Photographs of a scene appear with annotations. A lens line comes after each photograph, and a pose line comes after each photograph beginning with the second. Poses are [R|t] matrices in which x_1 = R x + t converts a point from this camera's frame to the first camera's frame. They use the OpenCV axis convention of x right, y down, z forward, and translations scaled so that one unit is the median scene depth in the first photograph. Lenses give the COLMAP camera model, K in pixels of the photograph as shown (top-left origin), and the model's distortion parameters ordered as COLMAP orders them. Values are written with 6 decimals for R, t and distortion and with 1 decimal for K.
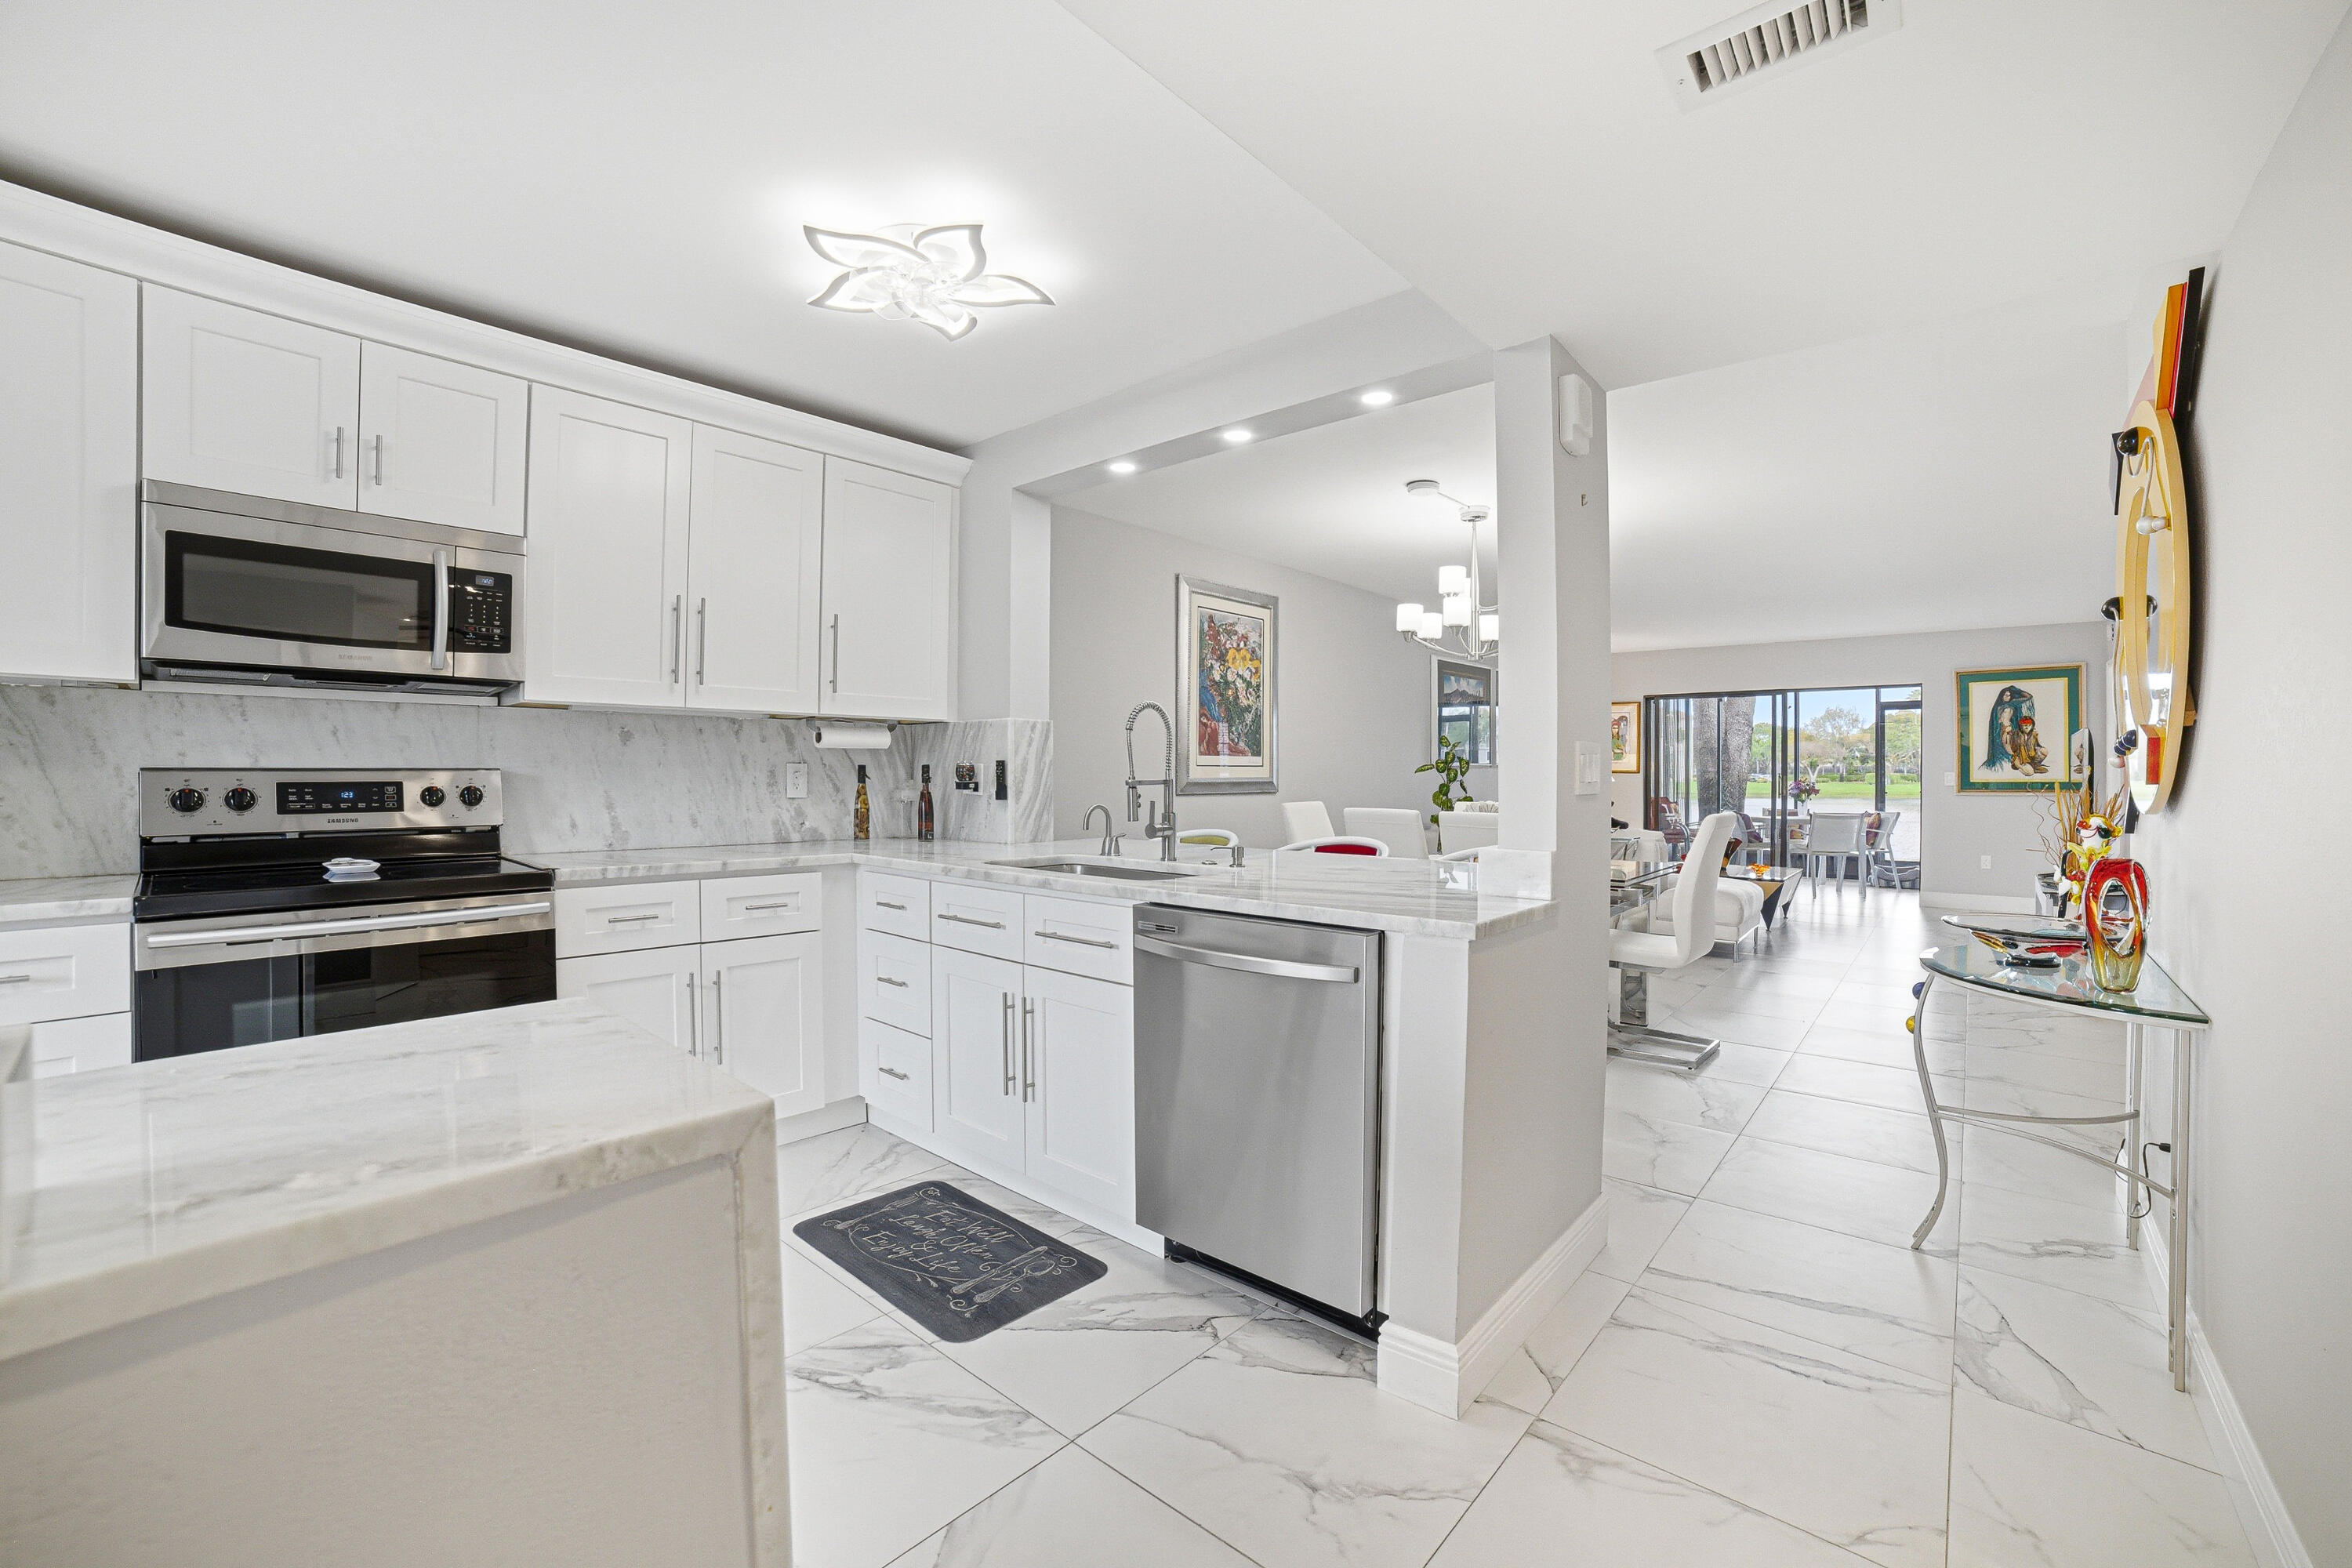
lens RADIAL K [[957.4, 0, 1167.8], [0, 957.4, 752.2], [0, 0, 1]] dist [-0.117242, 0.042476]
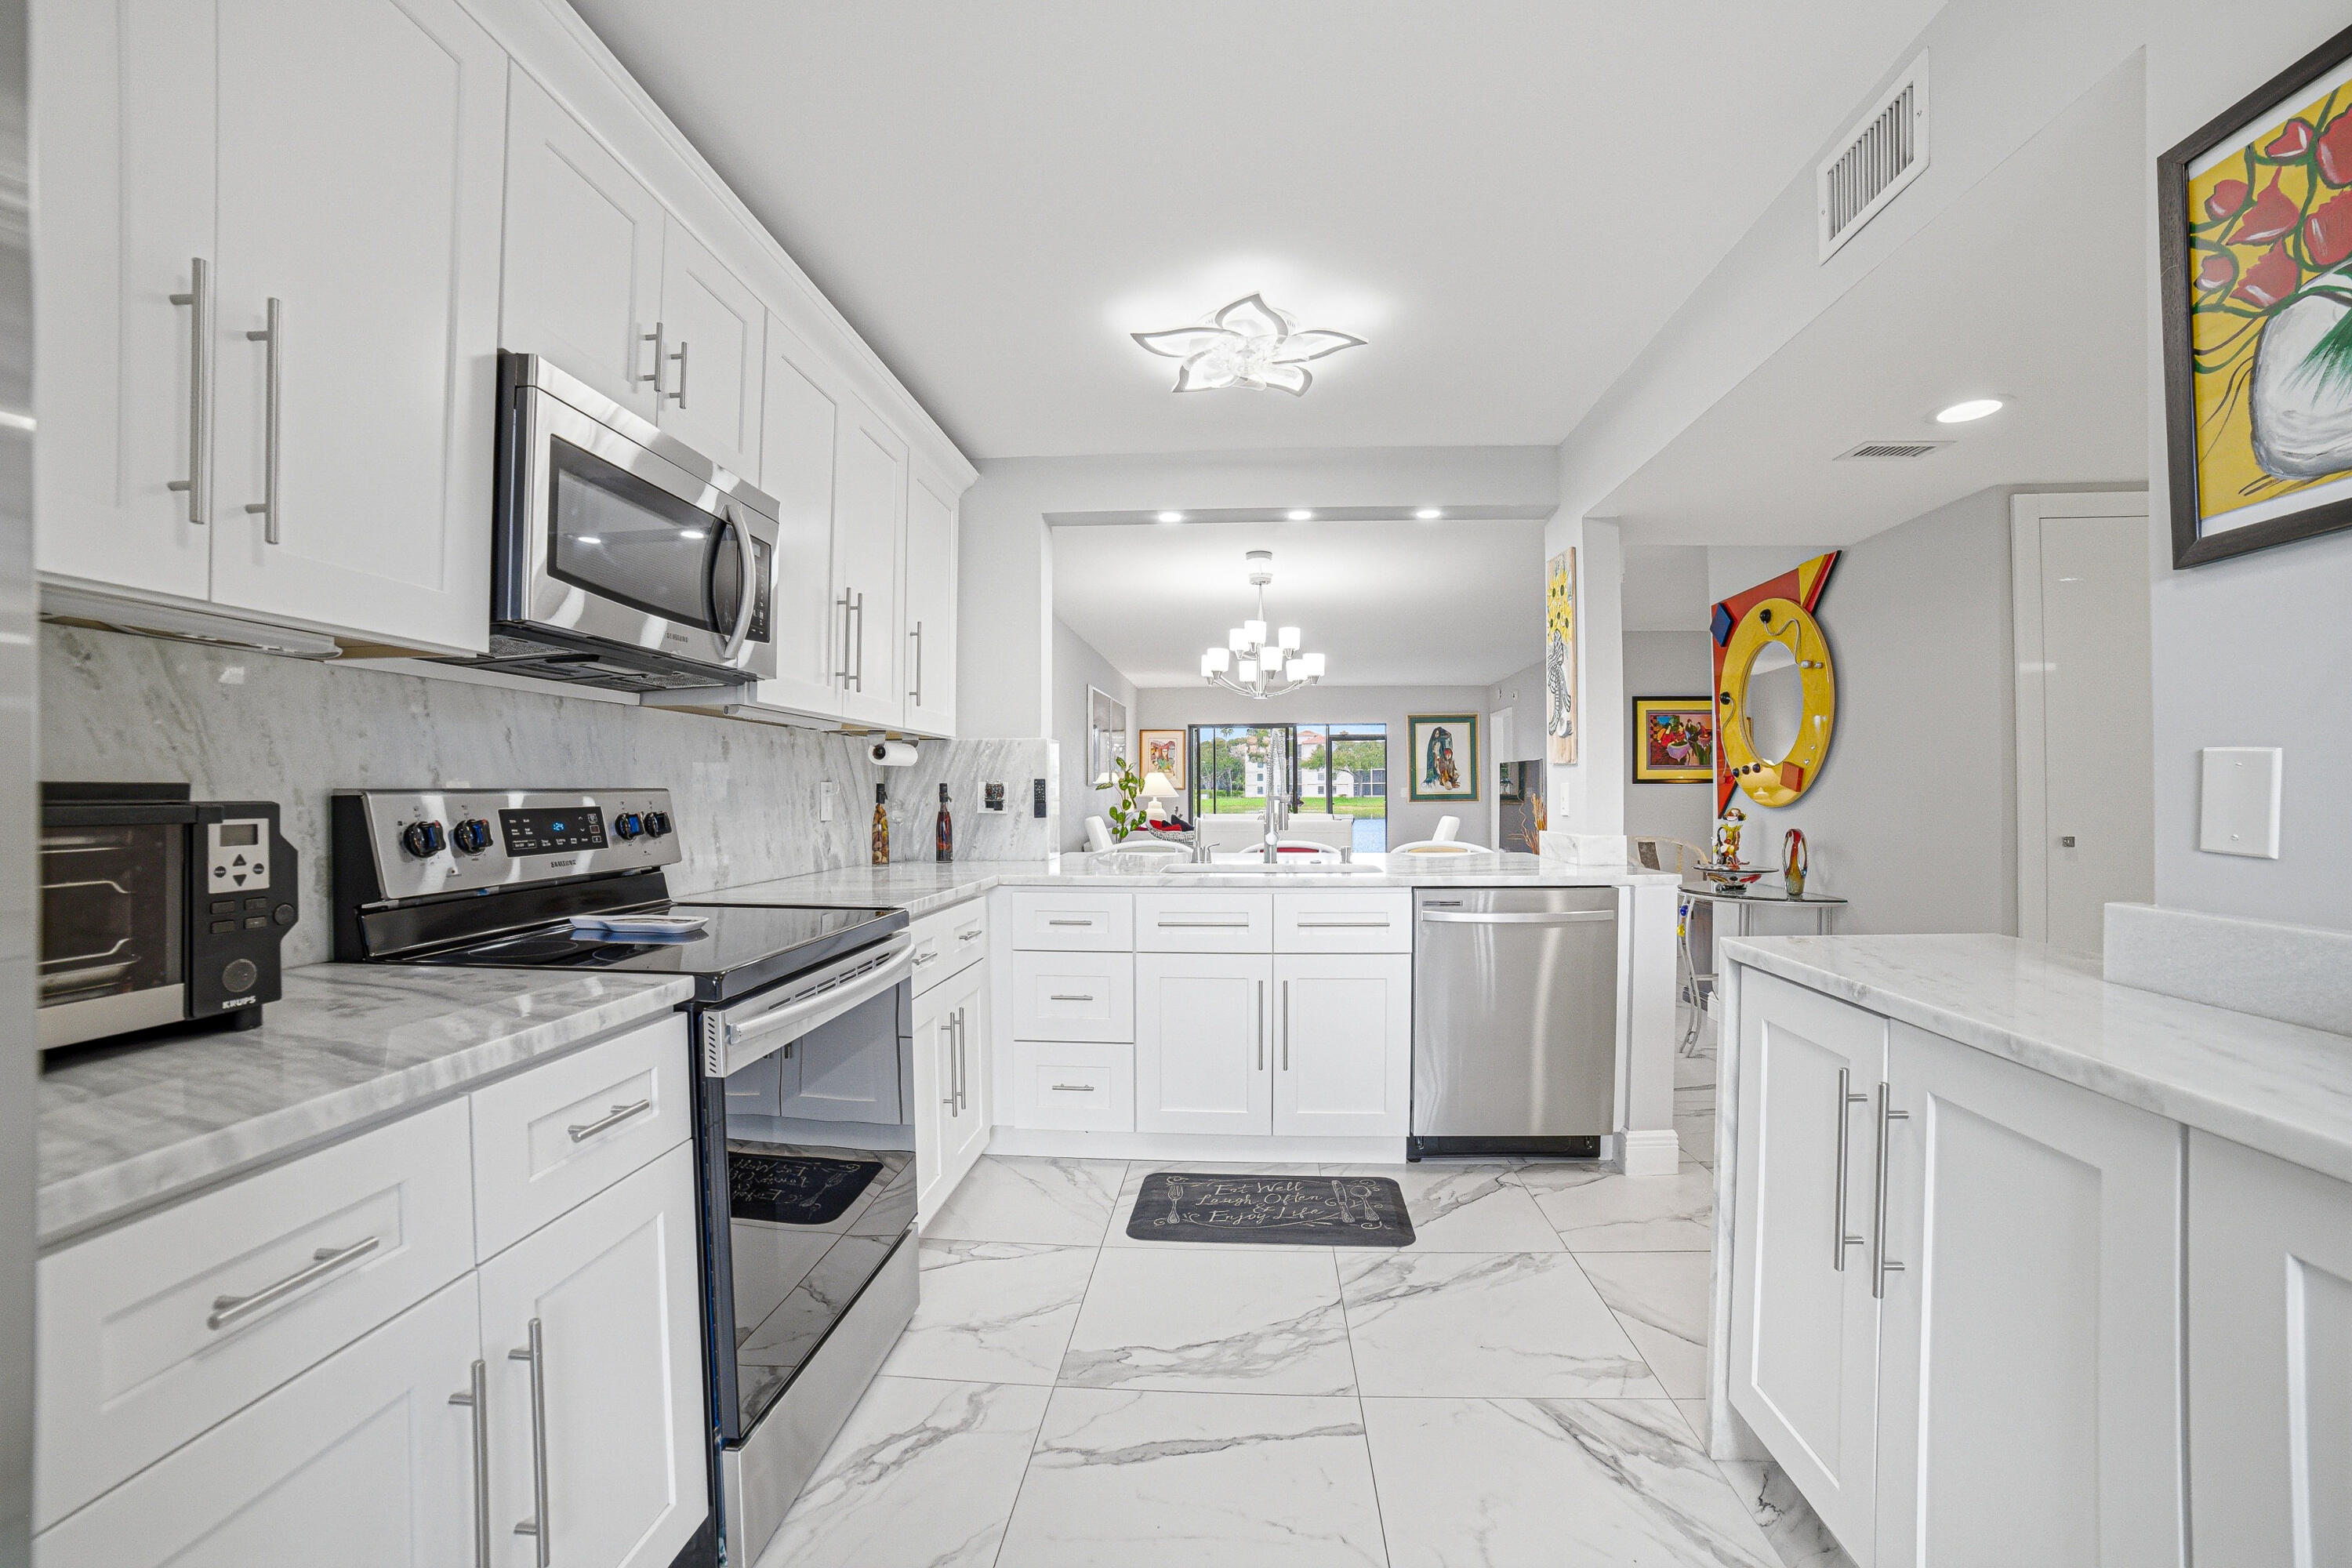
lens RADIAL K [[957.4, 0, 1167.8], [0, 957.4, 752.2], [0, 0, 1]] dist [-0.117242, 0.042476]
pose [[0.801818, 0.017150, 0.597322, -0.652818], [-0.005539, 0.999758, -0.021268, 0.001340], [-0.597543, 0.013744, 0.801719, 0.092381]]
